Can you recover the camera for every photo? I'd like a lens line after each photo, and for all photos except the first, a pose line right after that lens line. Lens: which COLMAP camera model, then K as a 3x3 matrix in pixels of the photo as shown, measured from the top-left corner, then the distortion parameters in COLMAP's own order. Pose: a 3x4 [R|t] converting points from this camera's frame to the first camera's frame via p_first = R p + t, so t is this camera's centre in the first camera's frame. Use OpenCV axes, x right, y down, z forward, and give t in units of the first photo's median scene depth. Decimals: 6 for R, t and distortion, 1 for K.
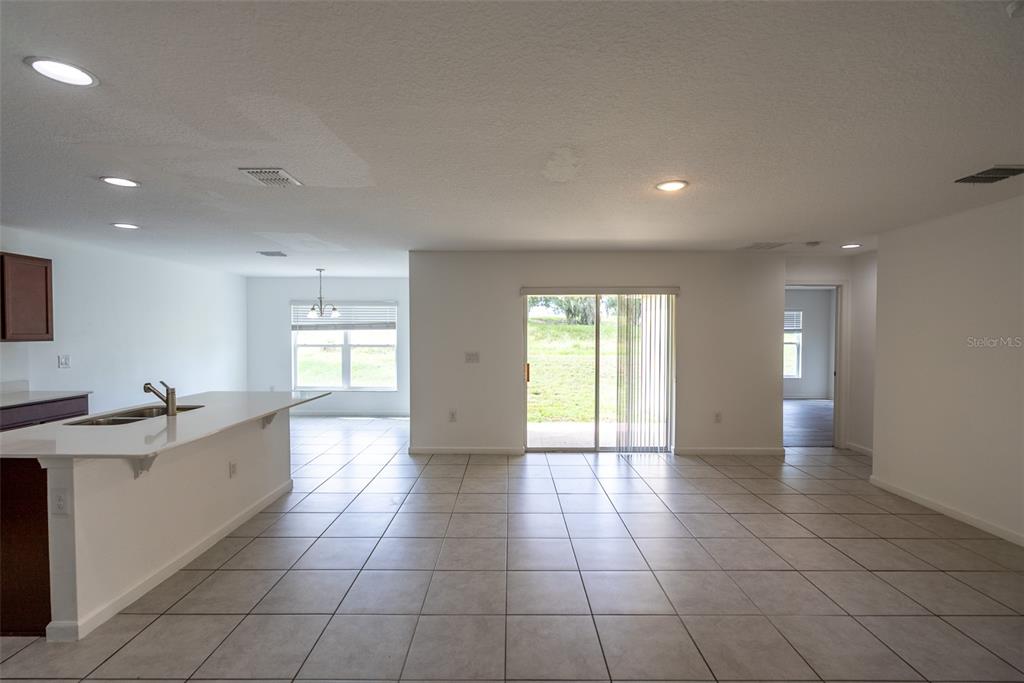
lens RADIAL K [[473.2, 0, 512.0], [0, 473.2, 341.5], [0, 0, 1]] dist [-0.005018, -0.000227]
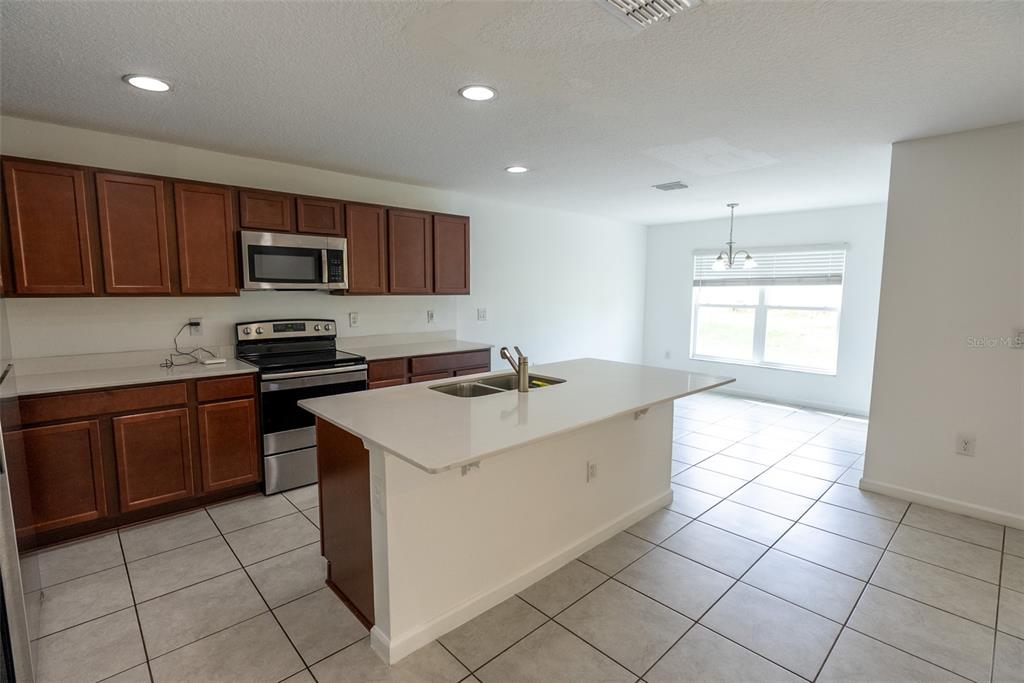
lens RADIAL K [[473.2, 0, 512.0], [0, 473.2, 341.5], [0, 0, 1]] dist [-0.005018, -0.000227]
pose [[0.683968, 0.082647, -0.724815, -0.104591], [-0.019377, 0.995269, 0.095201, -0.000287], [0.729254, -0.051070, 0.682334, 0.279449]]
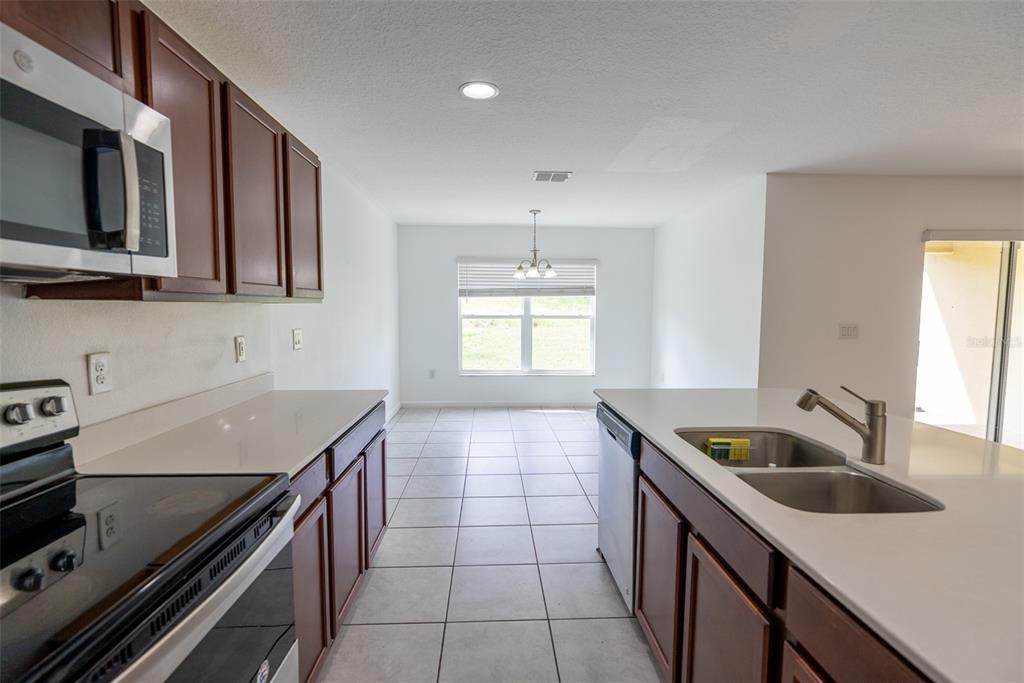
lens RADIAL K [[468.7, 0, 489.5], [0, 468.7, 340.0], [0, 0, 1]] dist [0.016434, 0.000072]
pose [[0.998869, -0.001834, 0.047507, -0.652516], [-0.000594, 0.998696, 0.051049, 0.011212], [-0.047538, -0.051019, 0.997566, 0.347325]]
